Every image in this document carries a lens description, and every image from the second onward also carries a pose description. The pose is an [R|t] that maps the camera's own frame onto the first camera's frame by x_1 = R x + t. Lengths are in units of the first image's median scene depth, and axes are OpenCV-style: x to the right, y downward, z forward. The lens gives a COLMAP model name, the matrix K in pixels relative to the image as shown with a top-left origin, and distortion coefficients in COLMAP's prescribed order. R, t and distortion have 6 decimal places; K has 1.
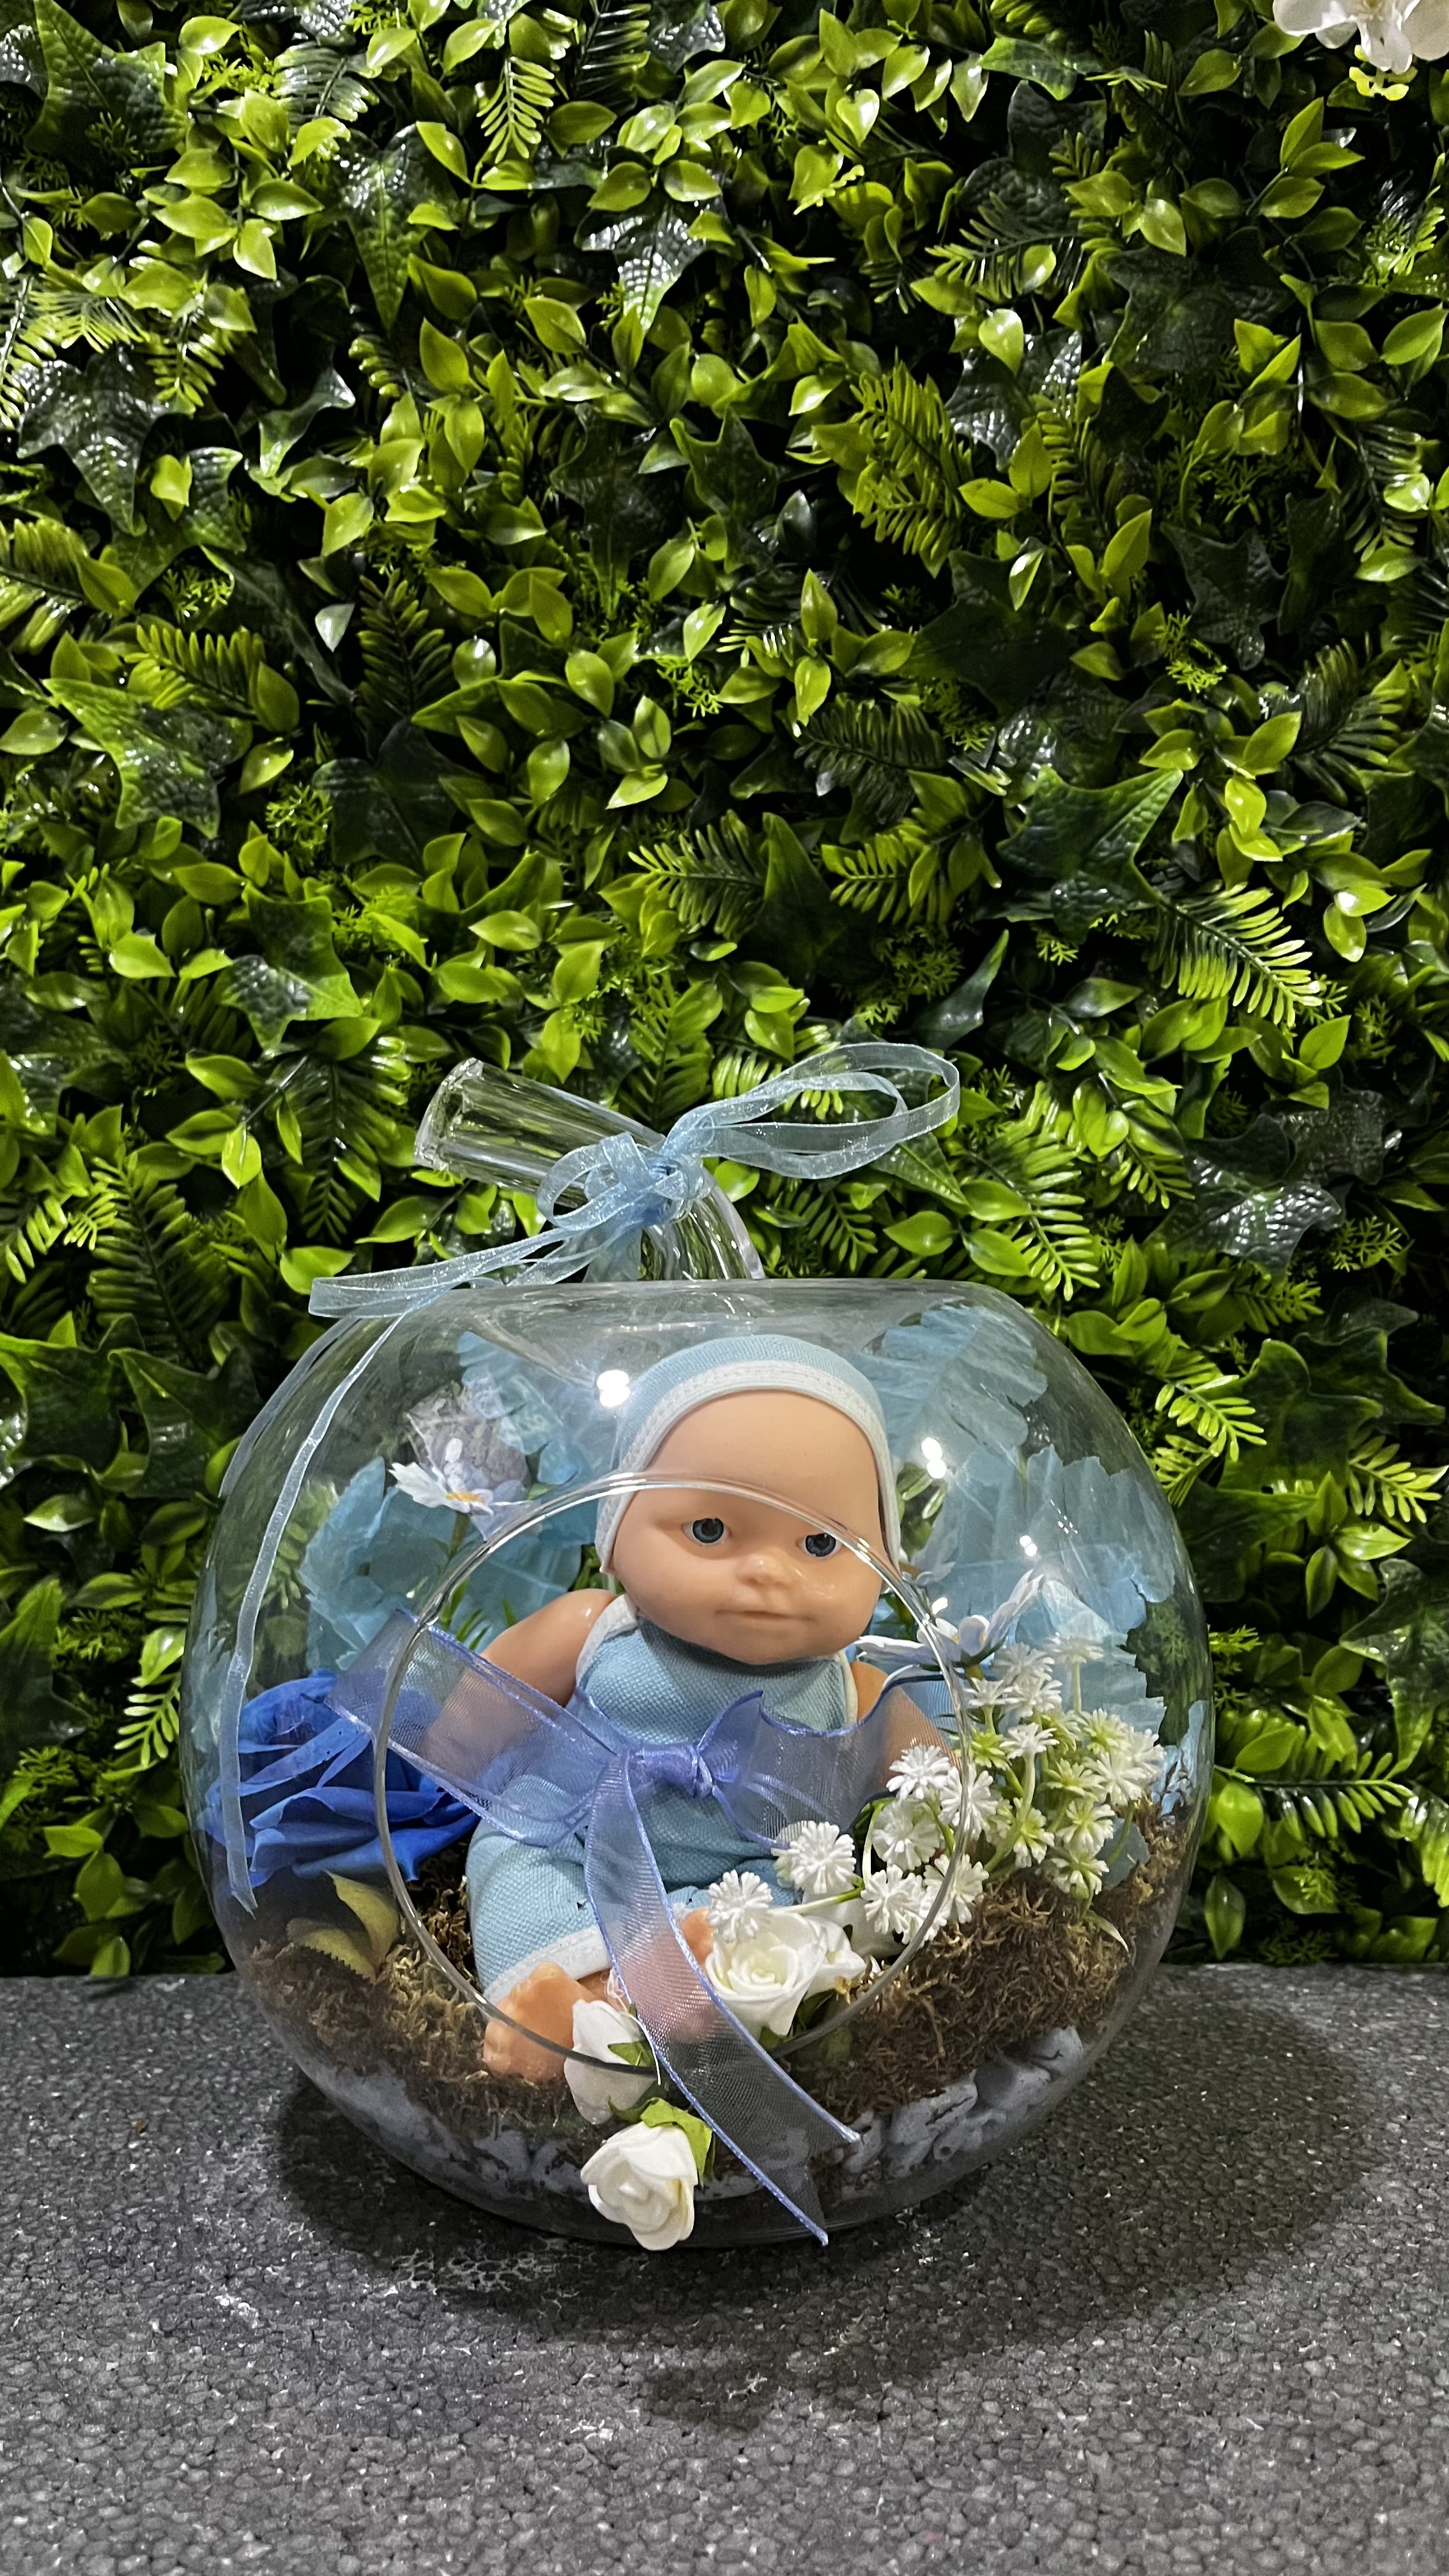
lens RADIAL K [[1979.5, 0, 720.6], [0, 1979.5, 1292.5], [0, 0, 1]] dist [0.066517, -0.107821]
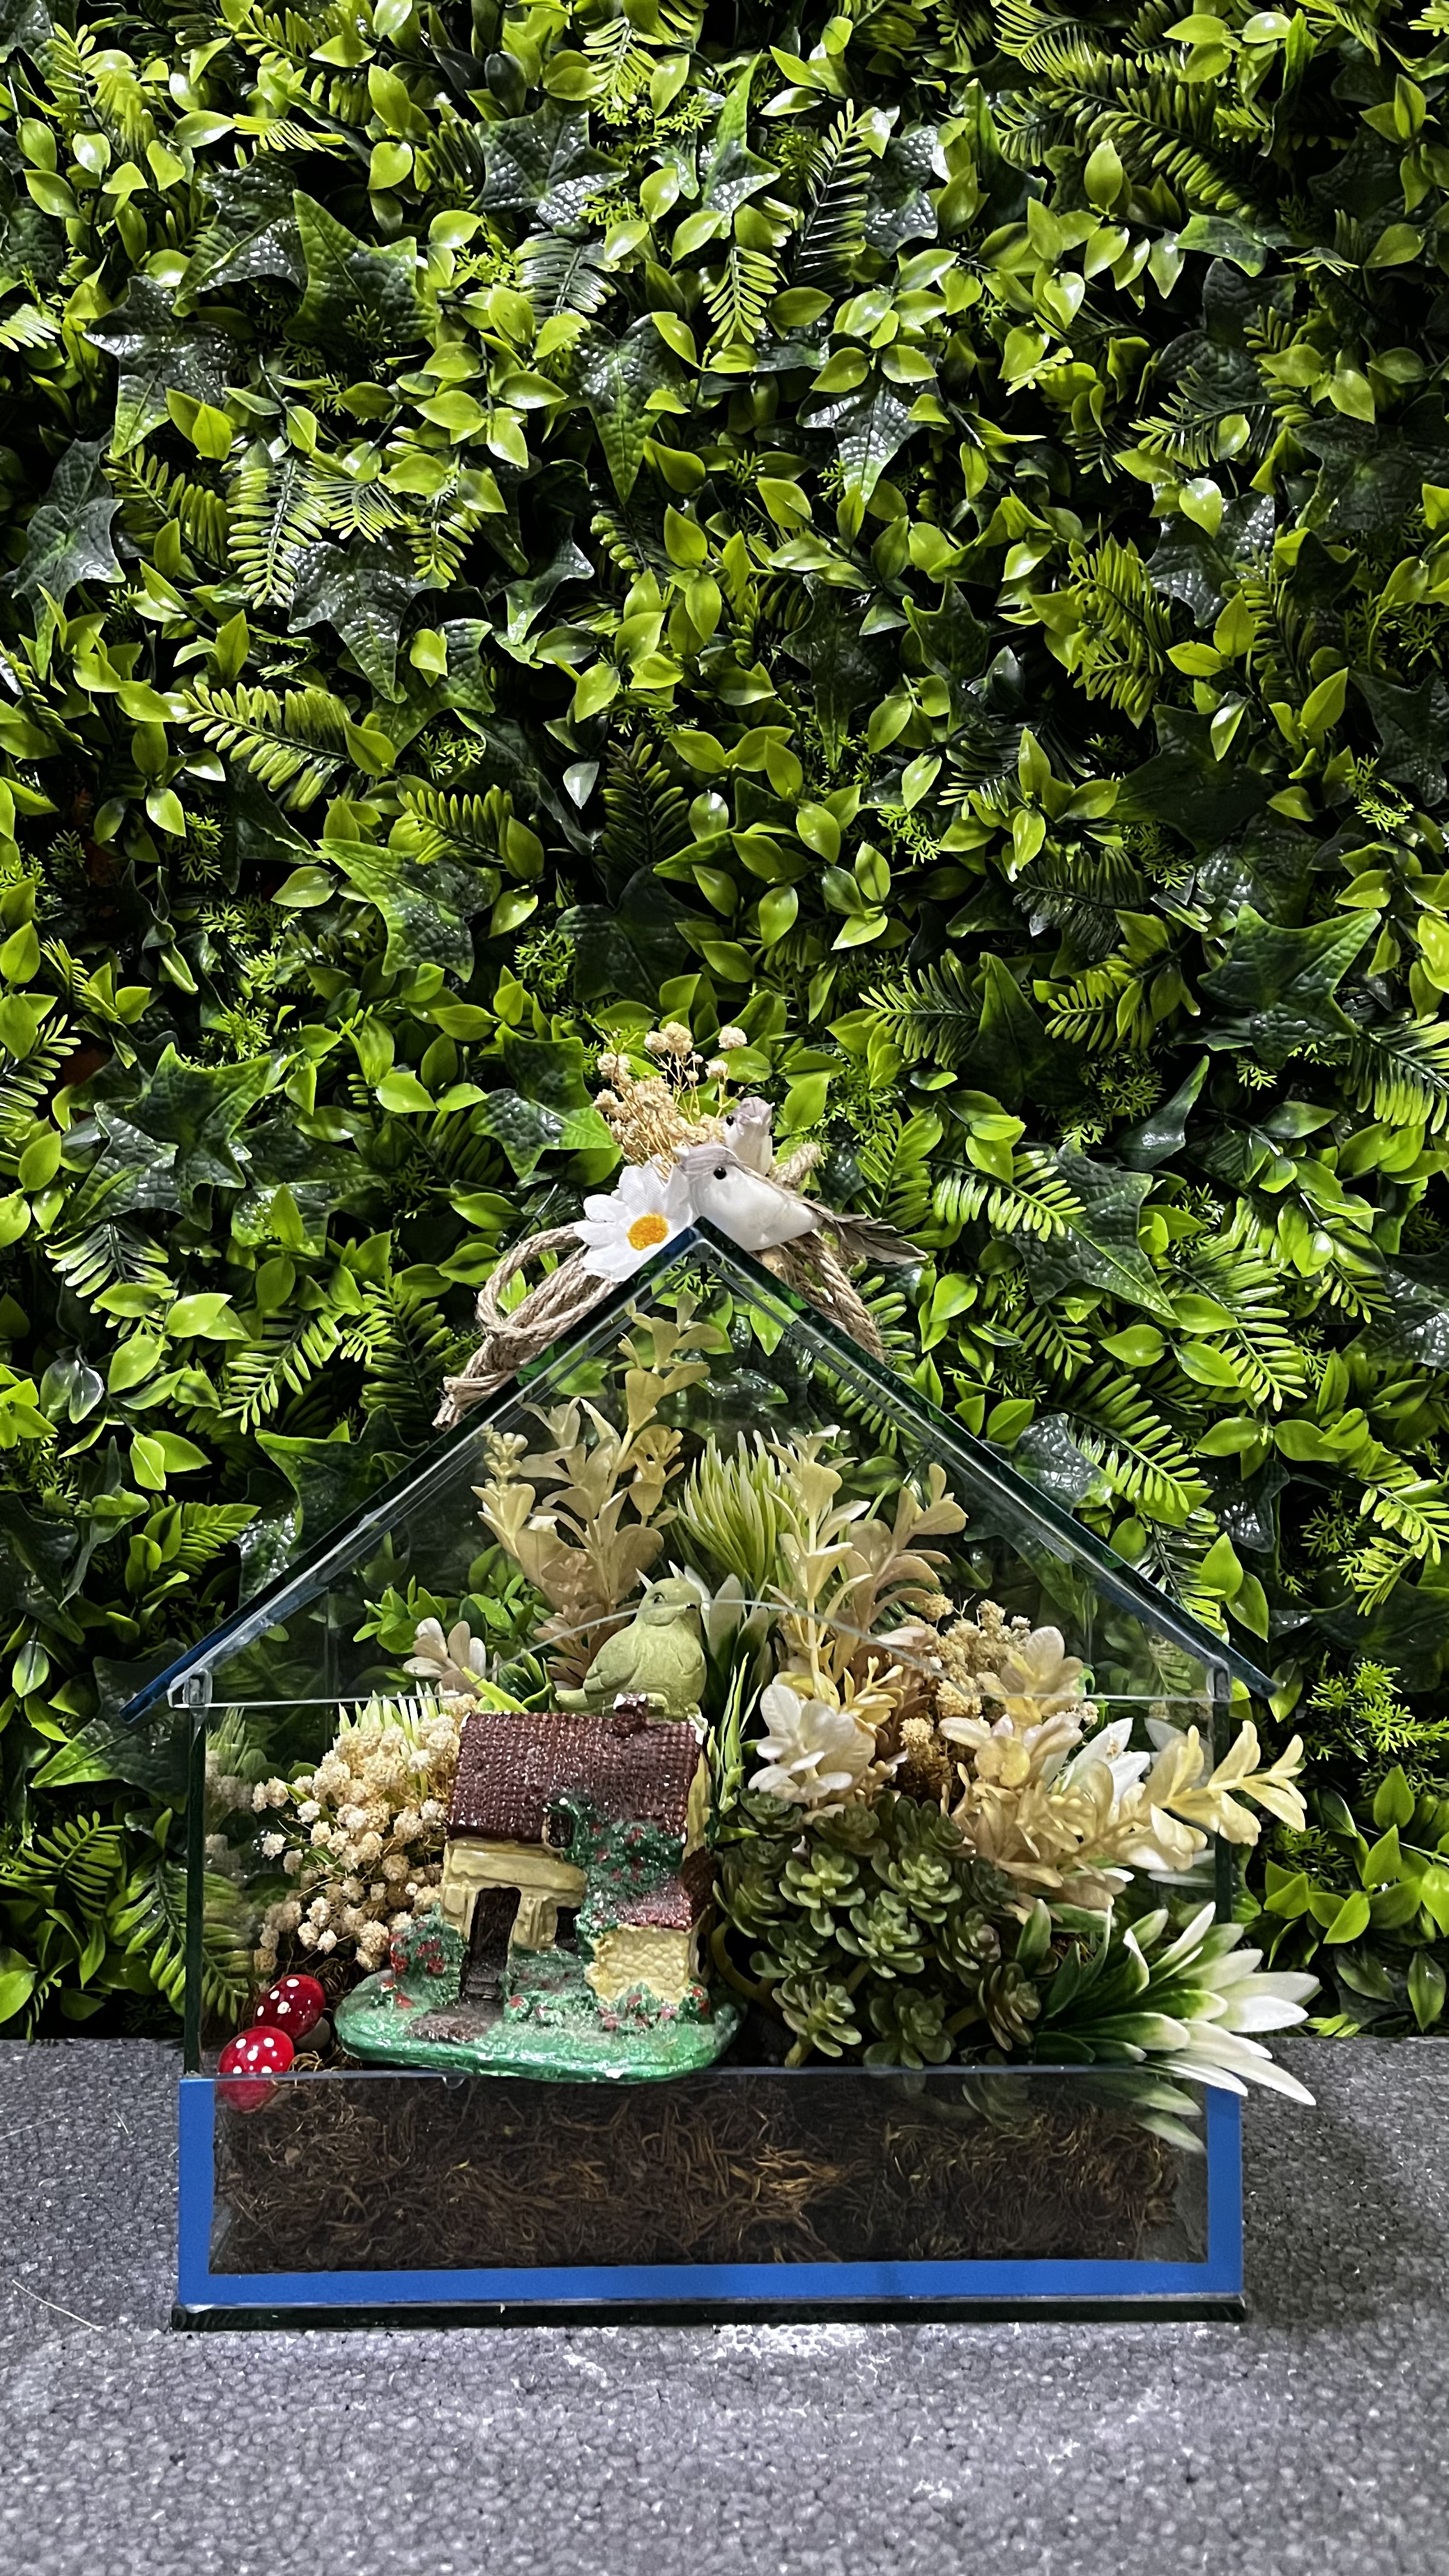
lens RADIAL K [[1978.8, 0, 736.5], [0, 1978.8, 1288.1], [0, 0, 1]] dist [0.047652, -0.055868]
pose [[0.999528, -0.005153, -0.030287, -0.077374], [0.004957, 0.999966, -0.006562, -0.053219], [0.030320, 0.006408, 0.999520, -0.070074]]
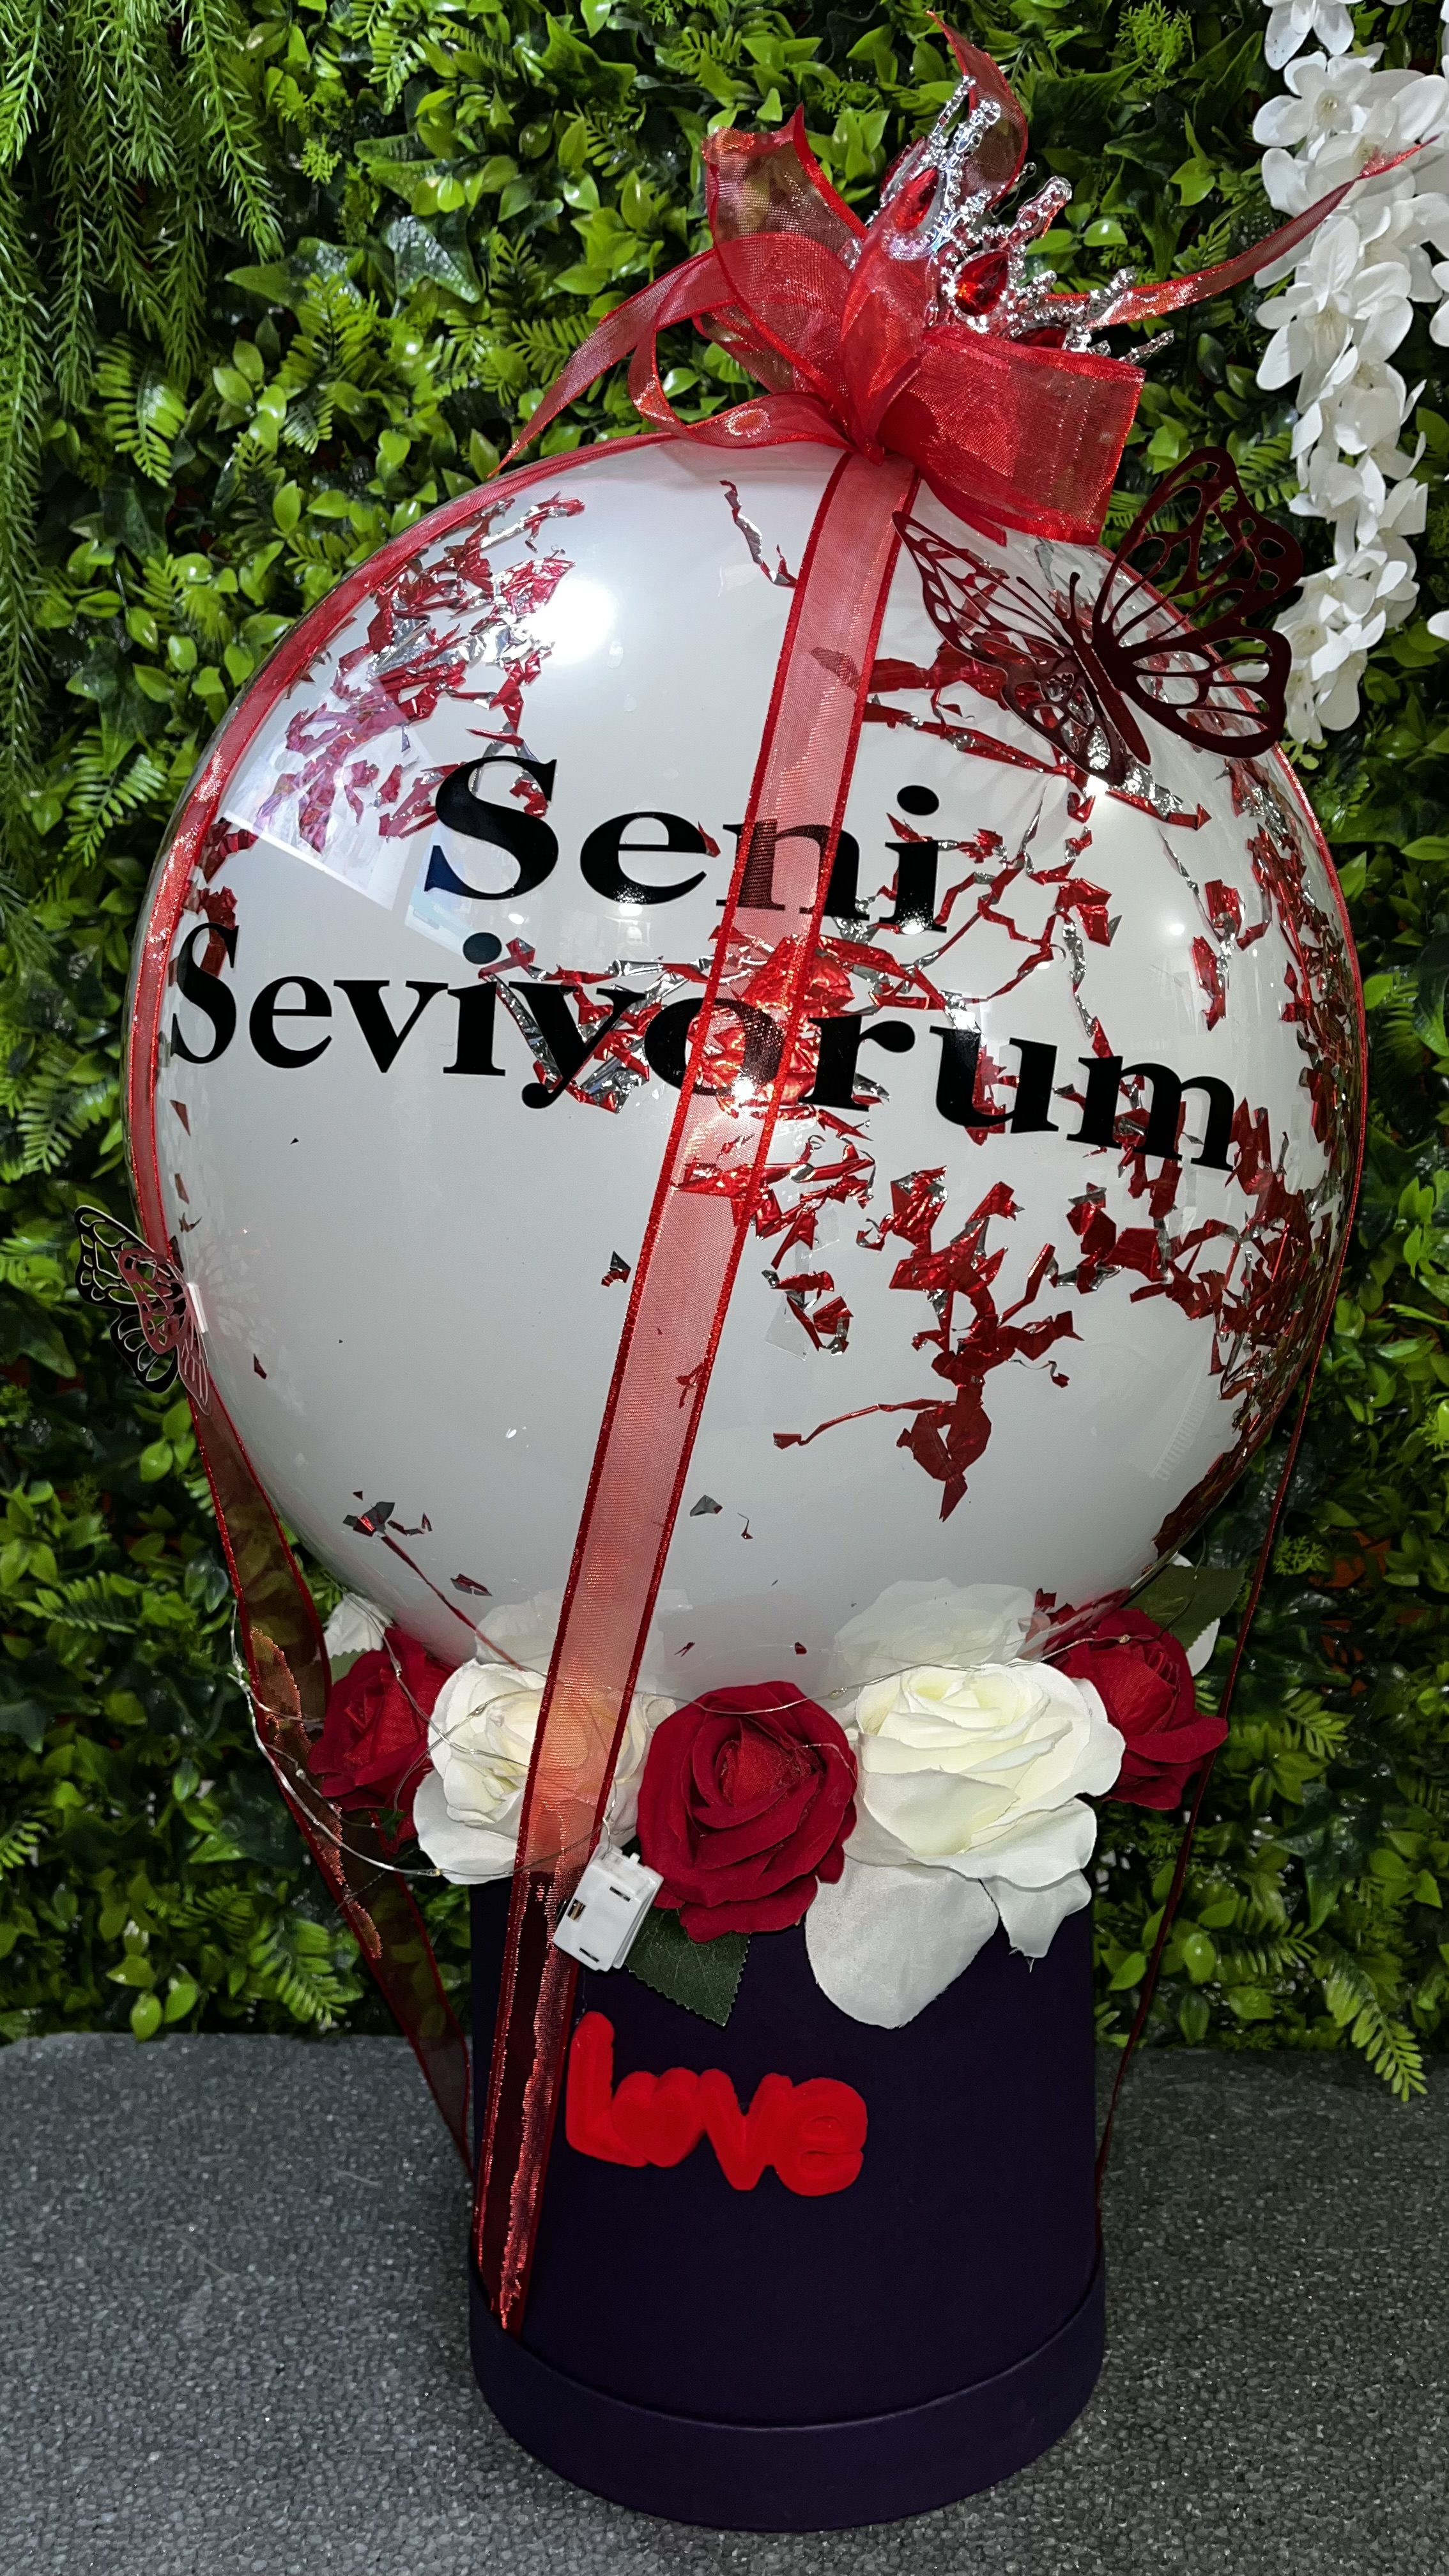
lens RADIAL K [[1972.3, 0, 738.8], [0, 1972.3, 1261.3], [0, 0, 1]] dist [0.039613, -0.049282]
pose [[0.993980, -0.013119, -0.108769, 0.085913], [0.022328, 0.996225, 0.083886, -0.351771], [0.107258, -0.085809, 0.990521, -0.399679]]
